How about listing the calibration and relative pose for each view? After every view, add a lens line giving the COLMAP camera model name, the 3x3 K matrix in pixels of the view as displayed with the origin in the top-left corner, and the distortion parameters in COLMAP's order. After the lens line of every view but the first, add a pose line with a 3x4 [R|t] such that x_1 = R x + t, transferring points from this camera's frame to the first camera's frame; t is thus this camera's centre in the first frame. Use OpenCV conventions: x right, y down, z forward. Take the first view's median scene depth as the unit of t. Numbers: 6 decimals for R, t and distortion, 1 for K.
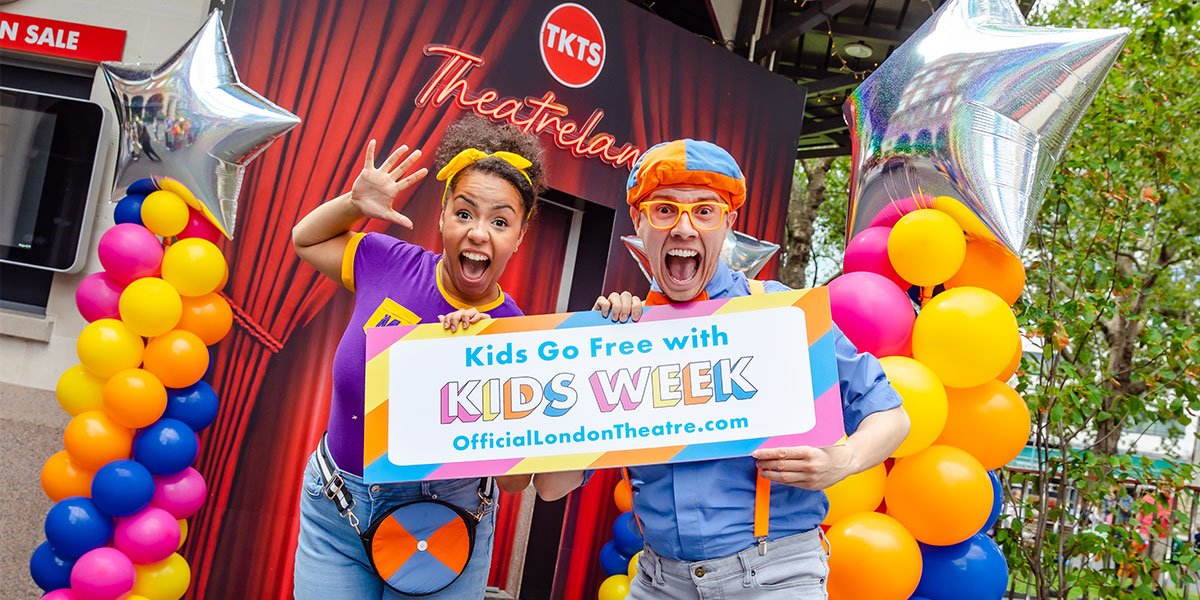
lens RADIAL K [[1263.5, 0, 570.7], [0, 1263.5, 383.4], [0, 0, 1]] dist [0.010101, 0.009299]
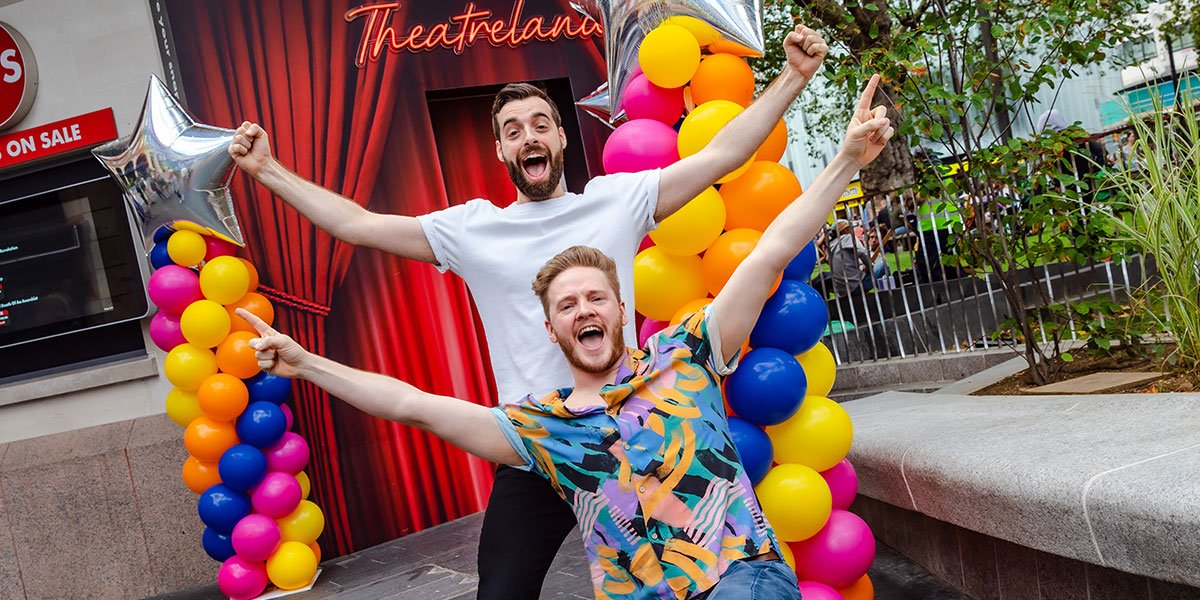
lens RADIAL K [[1263.5, 0, 570.7], [0, 1263.5, 383.4], [0, 0, 1]] dist [0.010101, 0.009299]
pose [[0.919405, -0.347864, -0.183536, 0.171526], [0.368805, 0.924642, 0.094979, 0.006221], [0.136666, -0.155013, 0.978414, -0.138636]]
